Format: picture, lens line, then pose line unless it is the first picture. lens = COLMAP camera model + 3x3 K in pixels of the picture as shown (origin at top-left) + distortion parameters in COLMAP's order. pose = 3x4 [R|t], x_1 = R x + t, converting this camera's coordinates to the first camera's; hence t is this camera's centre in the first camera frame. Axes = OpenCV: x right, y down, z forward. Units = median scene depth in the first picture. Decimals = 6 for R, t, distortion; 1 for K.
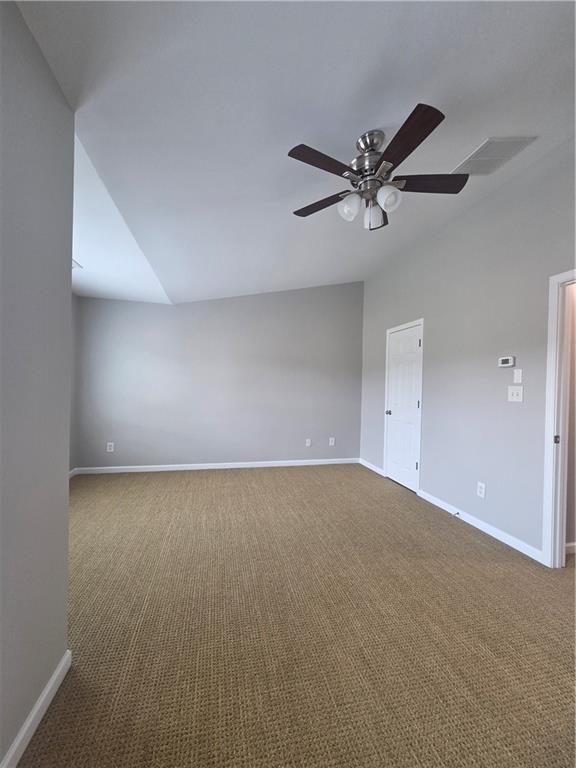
lens RADIAL K [[317.5, 0, 287.3], [0, 317.5, 381.9], [0, 0, 1]] dist [0.003584, 0.000816]
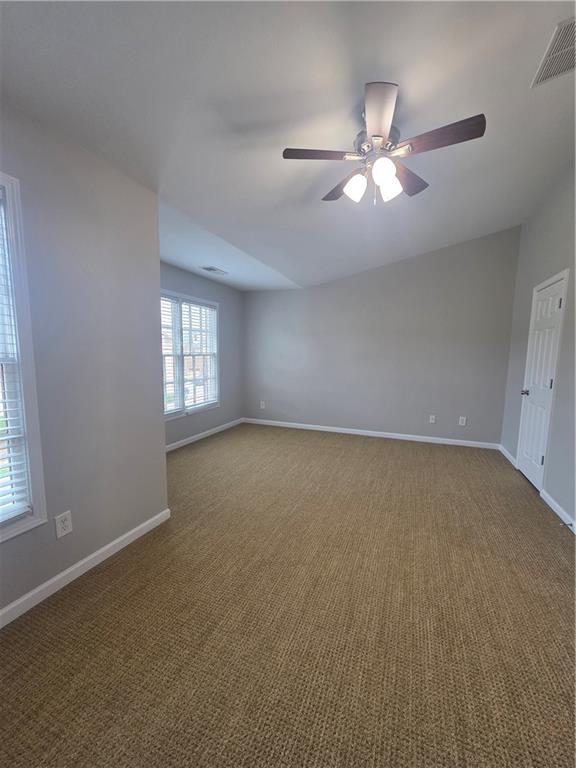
lens RADIAL K [[317.5, 0, 289.0], [0, 317.5, 383.5], [0, 0, 1]] dist [0.003584, 0.000816]
pose [[0.819811, 0.047305, -0.570676, 0.337884], [0.009771, 0.995281, 0.096539, -0.012657], [0.572550, -0.084720, 0.815481, -0.006765]]
